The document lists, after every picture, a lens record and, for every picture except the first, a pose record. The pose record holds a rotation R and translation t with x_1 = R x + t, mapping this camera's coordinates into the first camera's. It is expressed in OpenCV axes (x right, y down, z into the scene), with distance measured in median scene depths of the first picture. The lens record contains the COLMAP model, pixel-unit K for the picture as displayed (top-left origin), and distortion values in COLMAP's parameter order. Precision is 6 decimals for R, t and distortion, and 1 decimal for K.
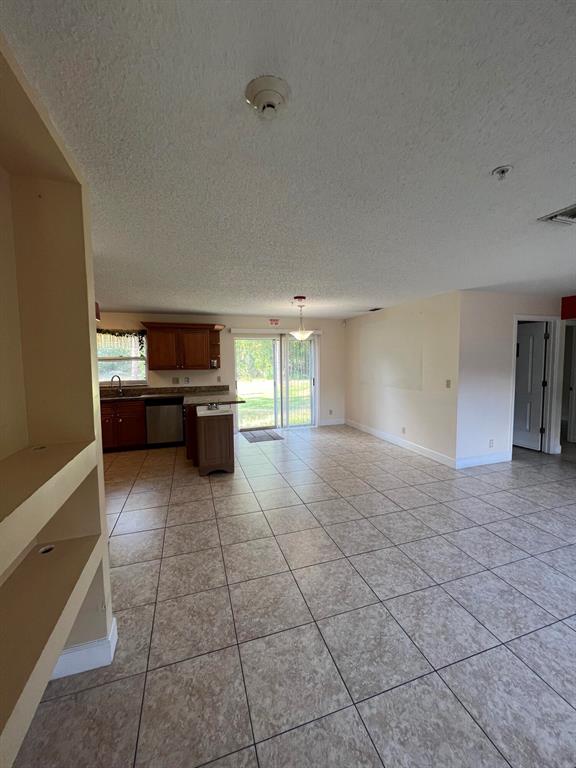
lens RADIAL K [[306.2, 0, 288.8], [0, 306.2, 381.0], [0, 0, 1]] dist [0.002007, -0.000426]
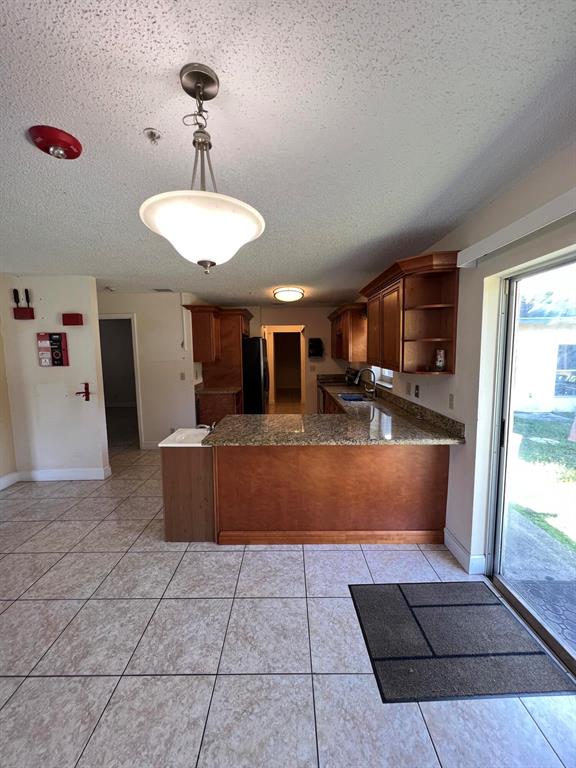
lens RADIAL K [[306.2, 0, 285.8], [0, 306.2, 385.9], [0, 0, 1]] dist [0.002007, -0.000426]
pose [[-0.305289, 0.129243, -0.943448, 0.401238], [-0.050887, 0.987117, 0.151691, -0.154903], [0.950899, 0.094319, -0.294780, 1.970251]]
